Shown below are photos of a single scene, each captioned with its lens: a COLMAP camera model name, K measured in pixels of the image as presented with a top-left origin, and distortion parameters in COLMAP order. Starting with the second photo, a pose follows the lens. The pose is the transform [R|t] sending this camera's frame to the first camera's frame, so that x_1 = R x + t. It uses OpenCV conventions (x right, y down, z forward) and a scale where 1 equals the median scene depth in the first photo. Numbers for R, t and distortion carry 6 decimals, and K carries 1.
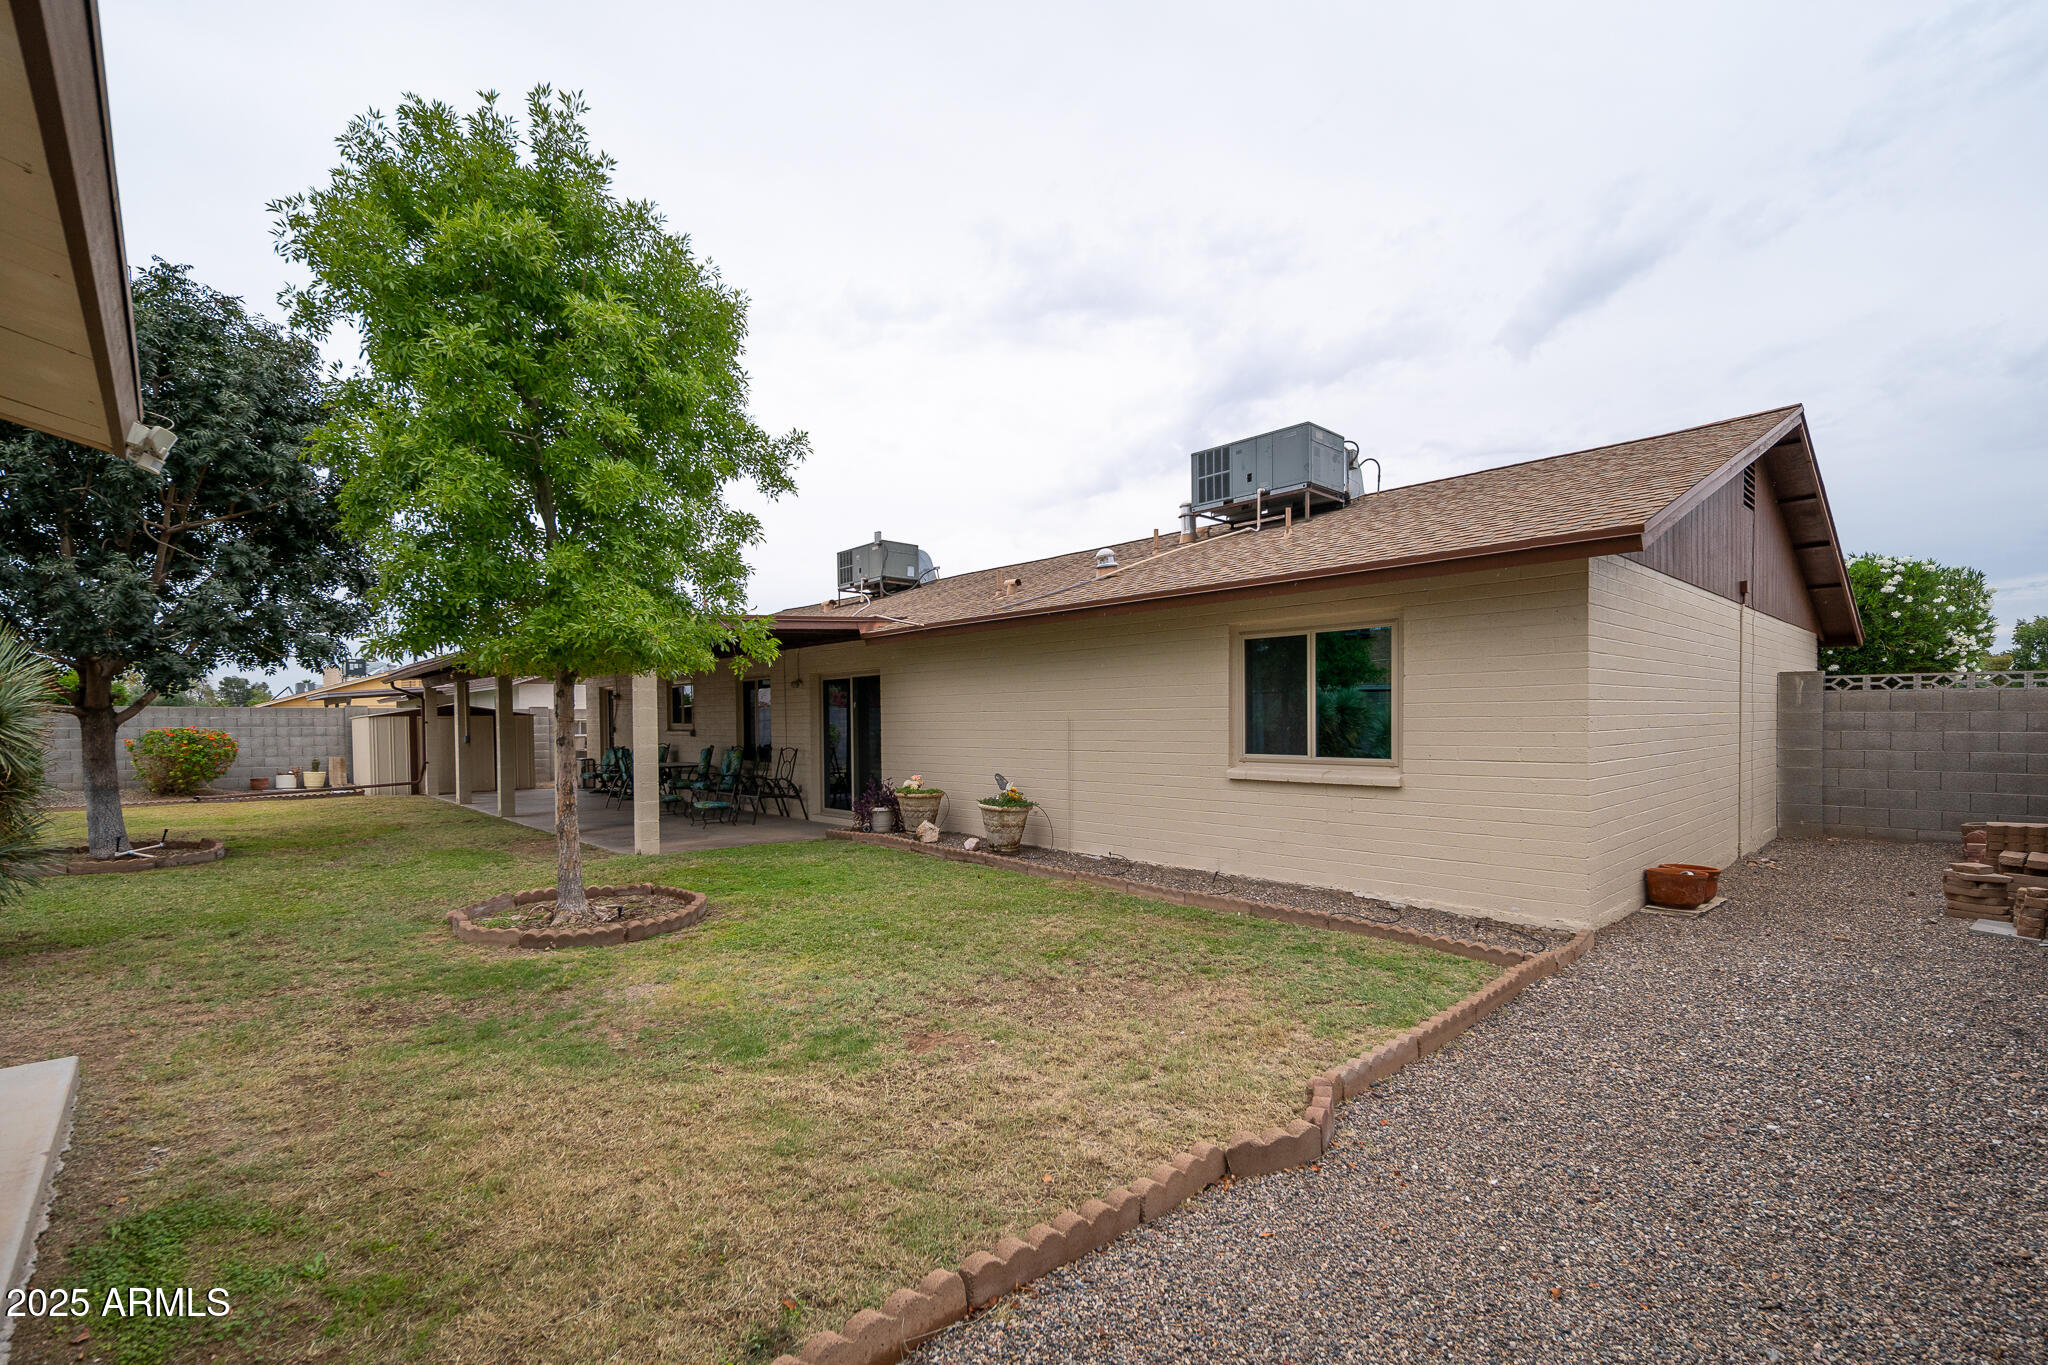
lens RADIAL K [[931.5, 0, 1024.0], [0, 931.5, 682.5], [0, 0, 1]] dist [0.000290, -0.000045]
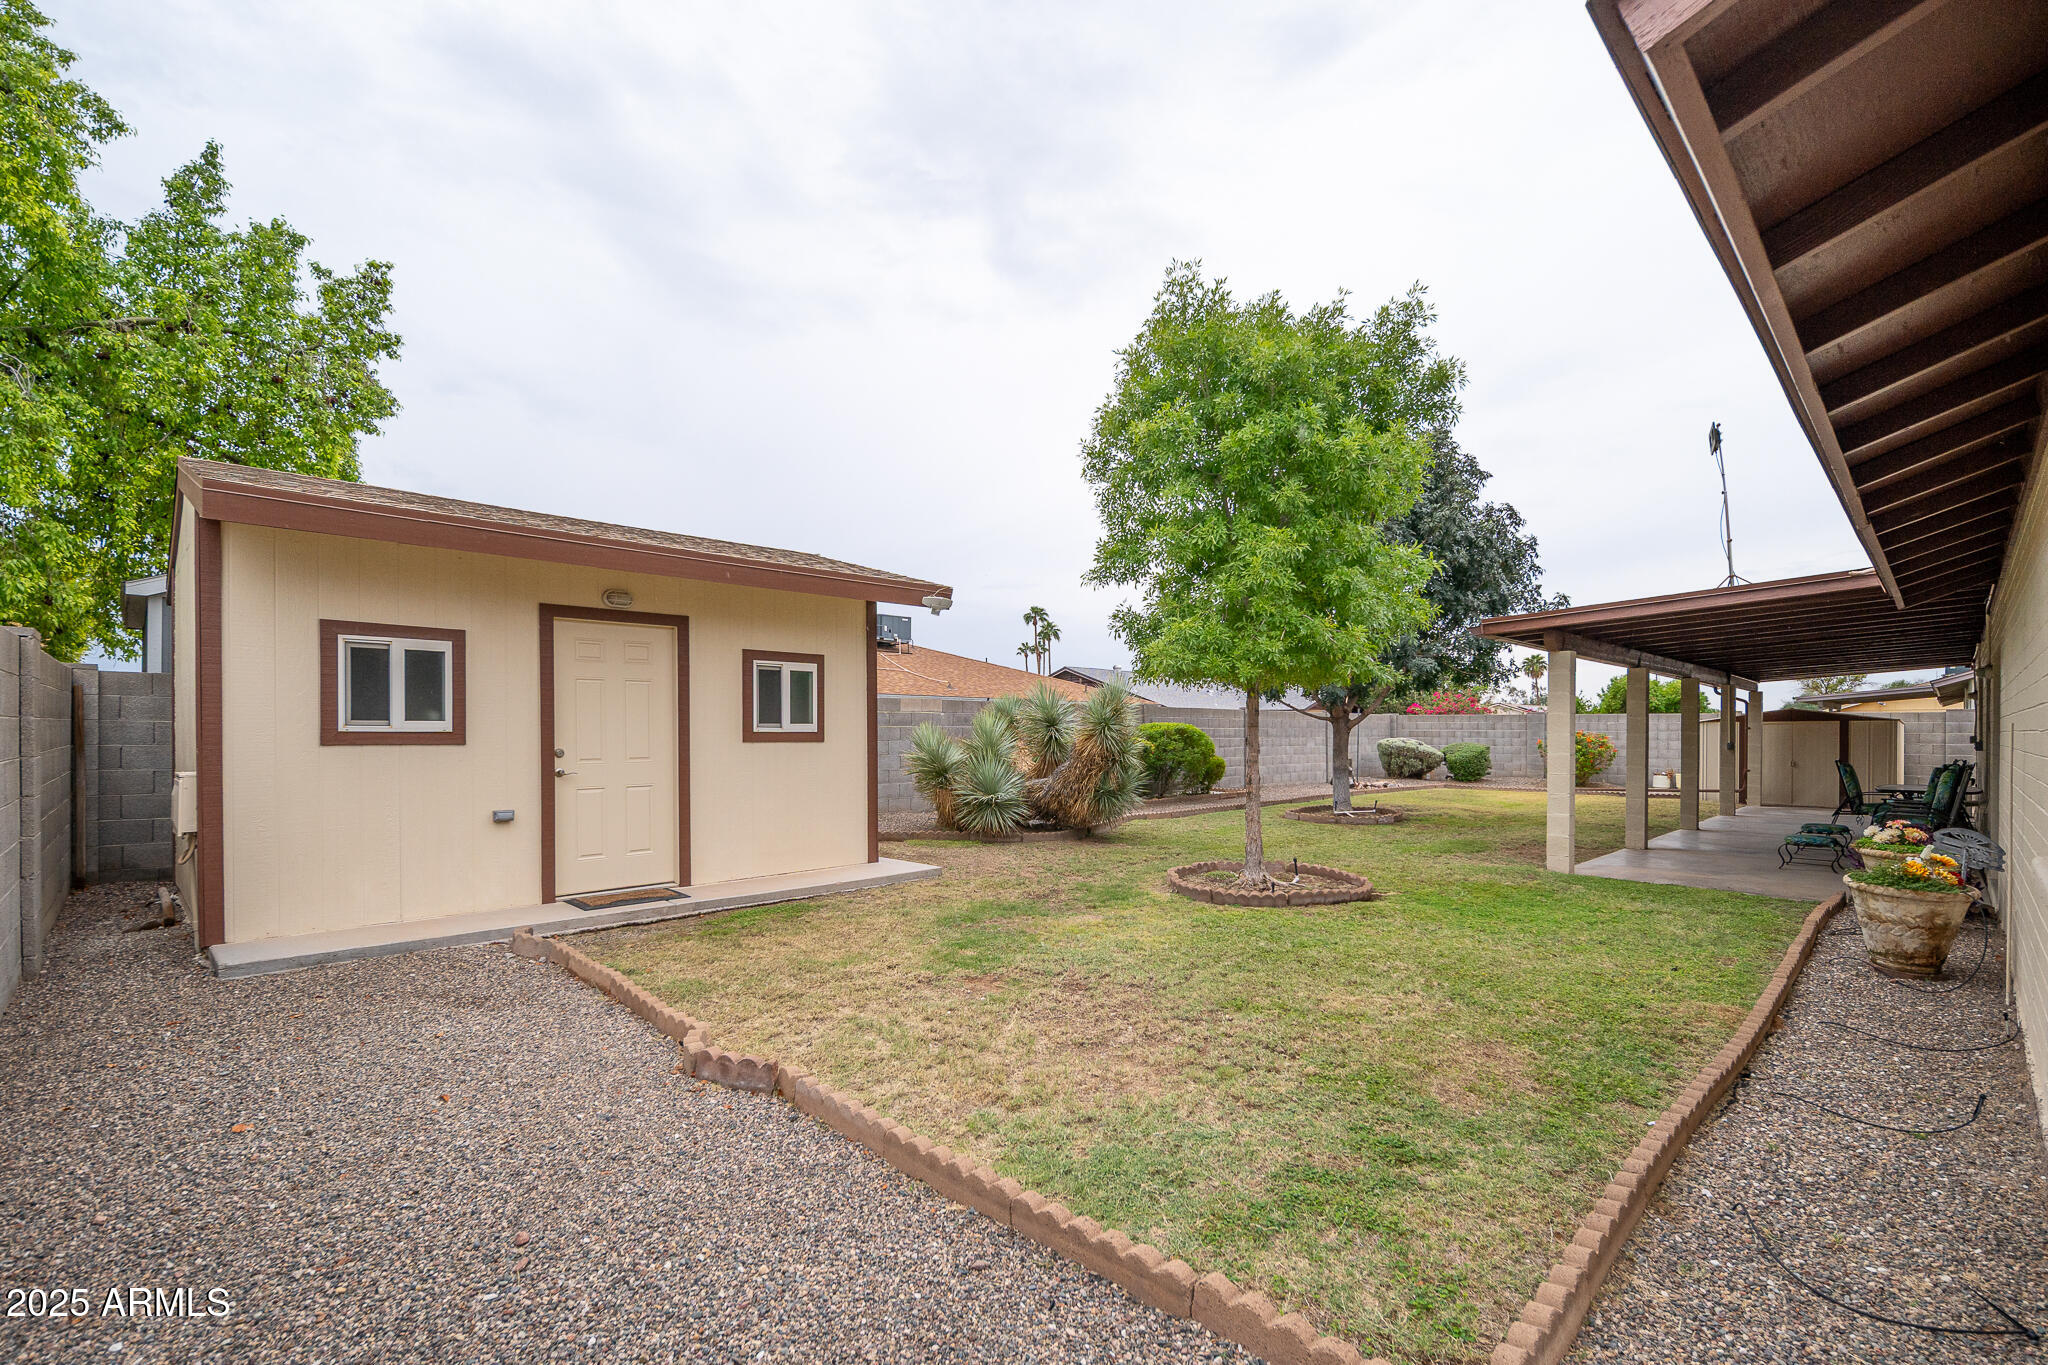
lens RADIAL K [[885.8, 0, 1025.2], [0, 885.8, 723.8], [0, 0, 1]] dist [-0.000362, -0.000259]
pose [[0.025386, -0.001707, -0.999676, 0.821306], [0.036923, 0.999318, -0.000769, 0.029533], [0.998996, -0.036892, 0.025431, 0.777106]]
